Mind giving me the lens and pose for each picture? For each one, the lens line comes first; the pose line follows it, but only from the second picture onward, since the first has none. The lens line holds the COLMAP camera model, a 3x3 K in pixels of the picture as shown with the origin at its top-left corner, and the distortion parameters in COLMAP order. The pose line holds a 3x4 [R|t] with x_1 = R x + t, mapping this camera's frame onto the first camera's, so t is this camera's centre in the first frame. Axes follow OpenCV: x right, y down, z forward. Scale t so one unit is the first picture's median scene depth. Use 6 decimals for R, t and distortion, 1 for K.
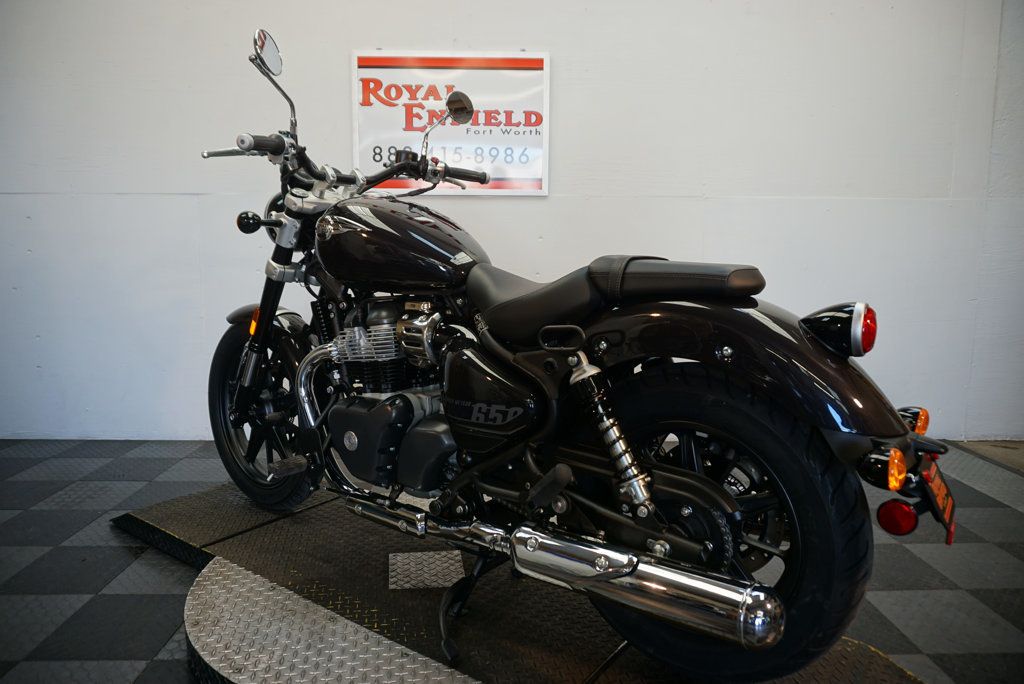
lens RADIAL K [[679.1, 0, 507.0], [0, 679.1, 343.3], [0, 0, 1]] dist [-0.045665, 0.028762]
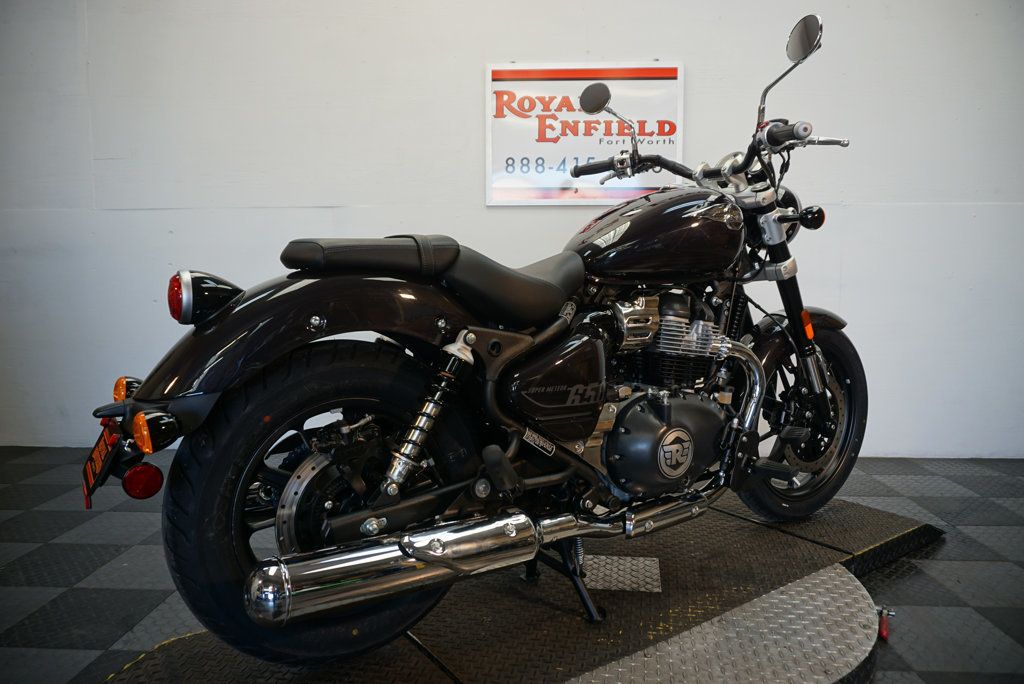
lens RADIAL K [[679.1, 0, 506.4], [0, 679.1, 345.5], [0, 0, 1]] dist [-0.045665, 0.028762]
pose [[0.997458, 0.000384, -0.071250, -0.127653], [-0.003456, 0.999070, -0.042991, 0.030576], [0.071167, 0.043128, 0.996532, 0.010471]]
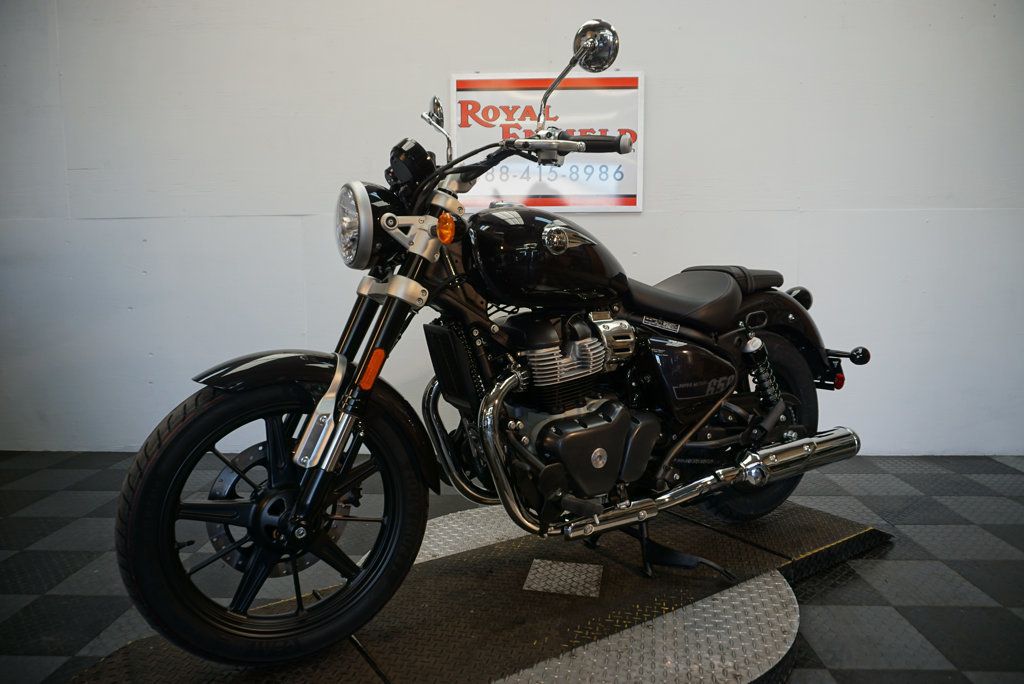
lens RADIAL K [[679.1, 0, 504.9], [0, 679.1, 345.5], [0, 0, 1]] dist [-0.045665, 0.028762]
pose [[0.997900, -0.005769, -0.064524, -0.083376], [0.004229, 0.999704, -0.023975, 0.005115], [0.064643, 0.023651, 0.997628, -0.015955]]
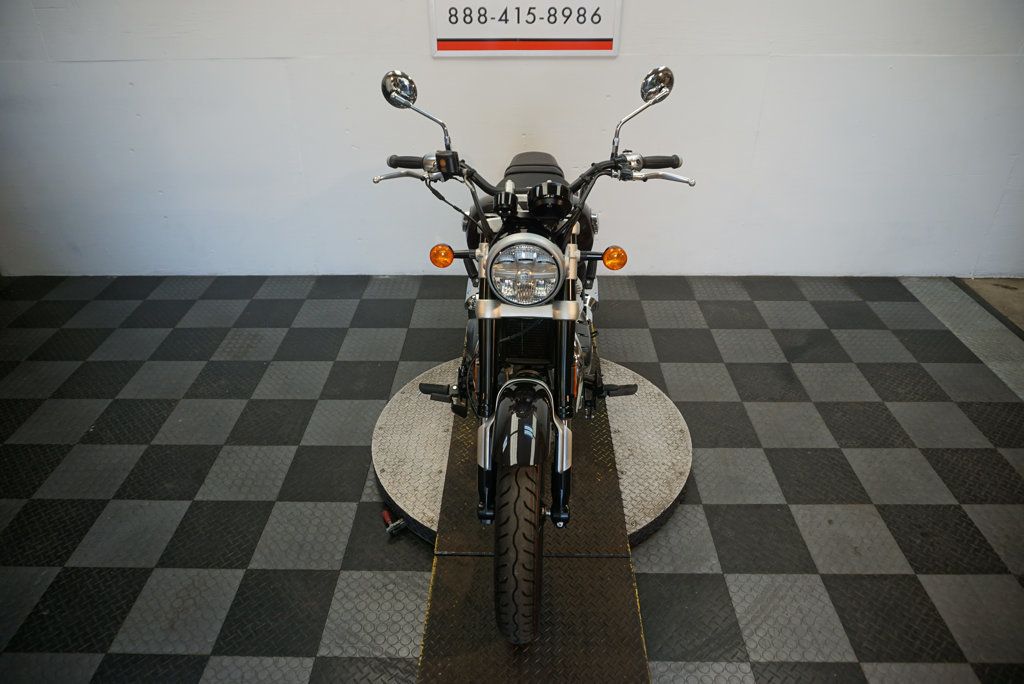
lens RADIAL K [[679.1, 0, 505.6], [0, 679.1, 336.0], [0, 0, 1]] dist [-0.045665, 0.028762]
pose [[0.999121, 0.007481, -0.041247, -0.067723], [0.009573, 0.917230, 0.398243, -0.244993], [0.040812, -0.398288, 0.916352, -0.127688]]
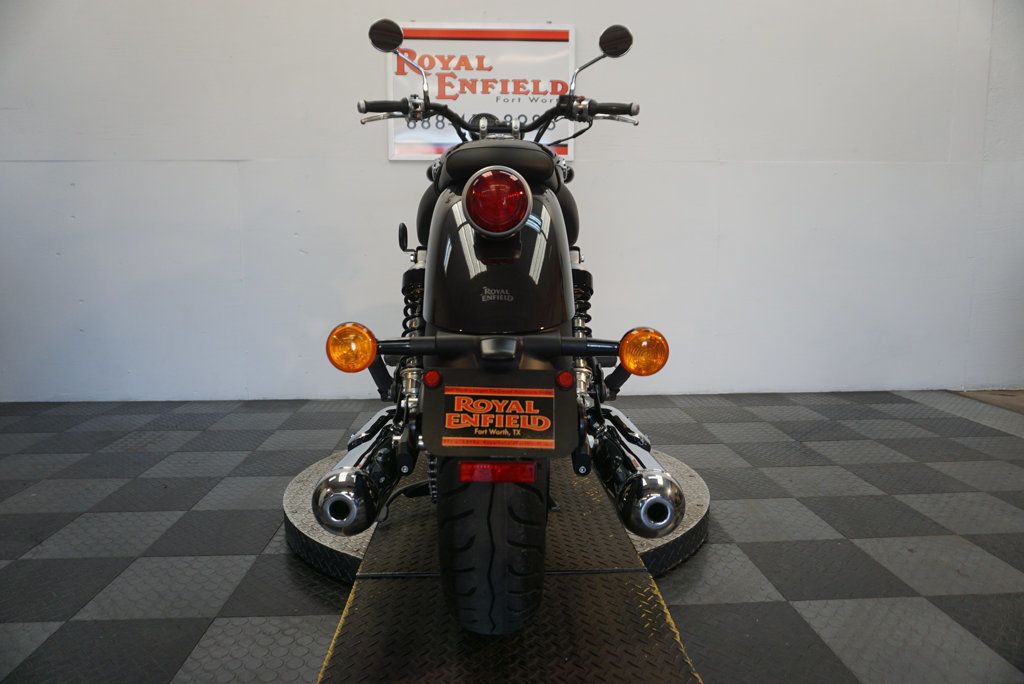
lens RADIAL K [[679.1, 0, 504.7], [0, 679.1, 344.7], [0, 0, 1]] dist [-0.045665, 0.028762]
pose [[0.999602, -0.012490, 0.025288, -0.079653], [0.012537, 0.999920, -0.001731, 0.070822], [-0.025264, 0.002048, 0.999679, -0.050239]]
